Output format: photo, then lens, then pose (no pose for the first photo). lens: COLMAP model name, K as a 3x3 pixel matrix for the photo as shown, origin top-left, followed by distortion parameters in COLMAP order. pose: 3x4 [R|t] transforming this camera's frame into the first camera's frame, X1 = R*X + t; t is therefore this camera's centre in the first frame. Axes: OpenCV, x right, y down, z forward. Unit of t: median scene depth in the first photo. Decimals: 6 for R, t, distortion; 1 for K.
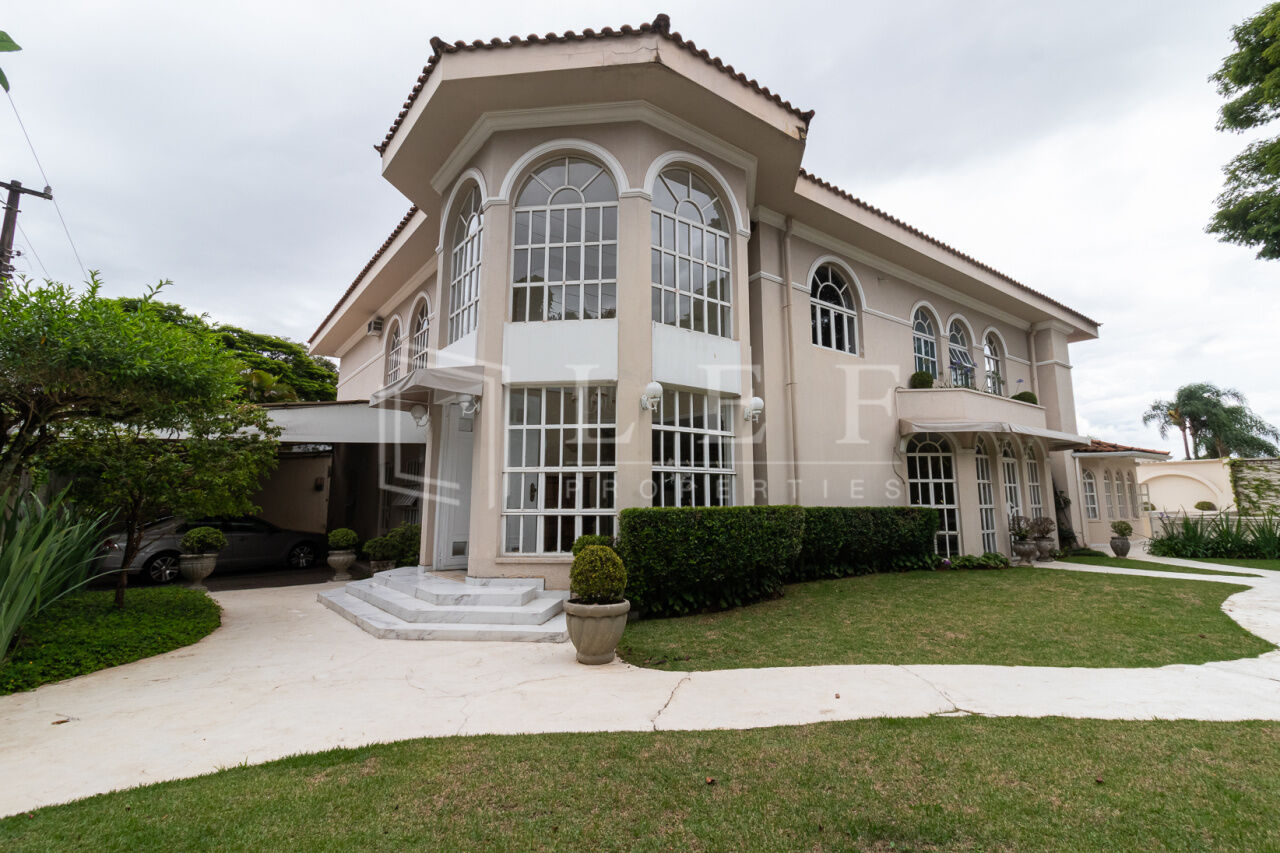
lens RADIAL K [[599.0, 0, 649.1], [0, 599.0, 408.5], [0, 0, 1]] dist [0.004819, 0.000719]
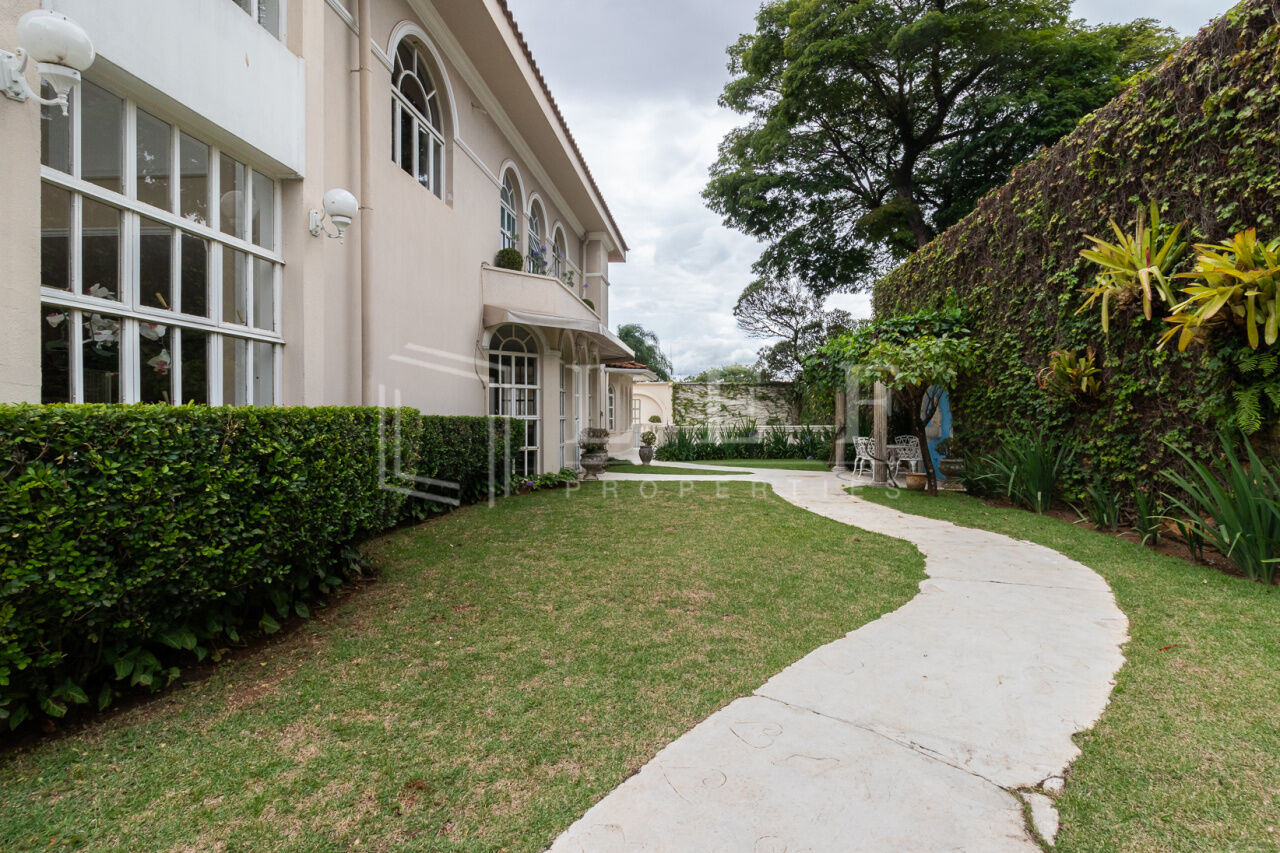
lens RADIAL K [[611.1, 0, 689.1], [0, 611.1, 414.3], [0, 0, 1]] dist [0.001754, 0.001024]
pose [[0.636904, 0.004052, 0.770932, -0.016540], [-0.116679, 0.988974, 0.091197, 0.055904], [-0.762063, -0.148035, 0.630354, 0.296090]]
